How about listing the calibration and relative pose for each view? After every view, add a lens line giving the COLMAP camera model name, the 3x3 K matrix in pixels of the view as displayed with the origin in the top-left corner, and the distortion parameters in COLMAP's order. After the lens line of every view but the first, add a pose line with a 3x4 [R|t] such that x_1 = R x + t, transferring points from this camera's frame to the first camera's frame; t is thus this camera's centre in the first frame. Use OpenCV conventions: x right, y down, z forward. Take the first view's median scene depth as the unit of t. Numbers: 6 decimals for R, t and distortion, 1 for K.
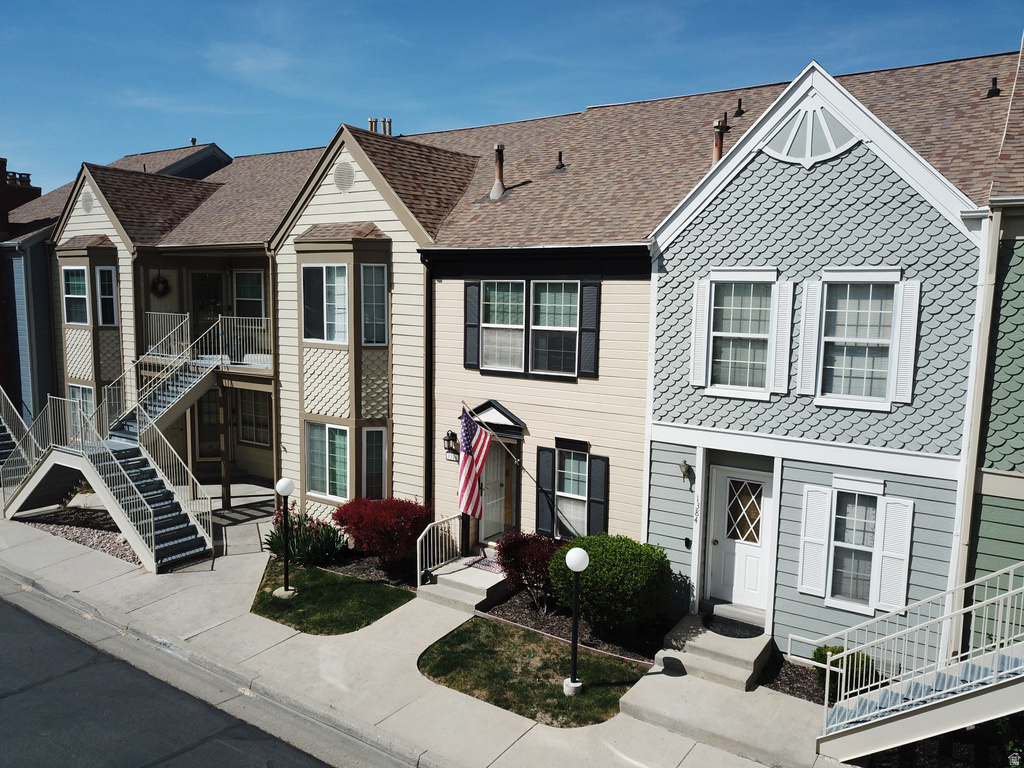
lens RADIAL K [[777.7, 0, 513.8], [0, 777.7, 383.1], [0, 0, 1]] dist [0.031433, -0.004637]
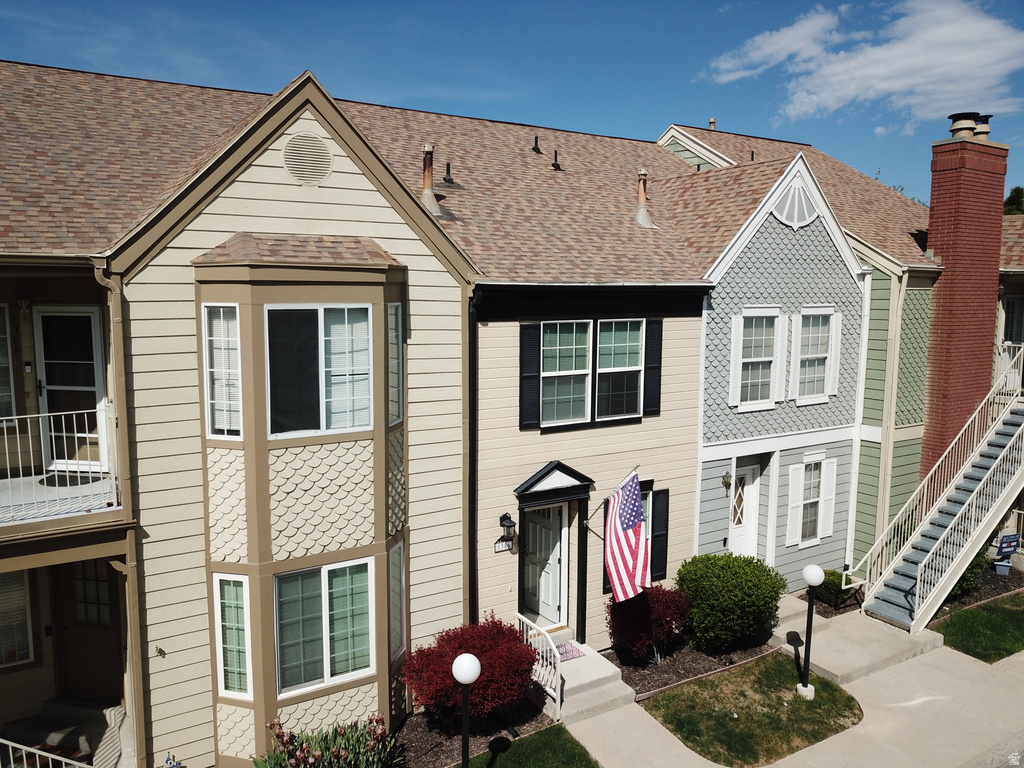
lens RADIAL K [[777.7, 0, 513.8], [0, 777.7, 384.9], [0, 0, 1]] dist [0.031433, -0.004637]
pose [[0.413354, -0.123560, 0.902148, -0.847528], [0.111877, 0.990136, 0.084350, -0.145177], [-0.903672, 0.066063, 0.423100, 0.714930]]
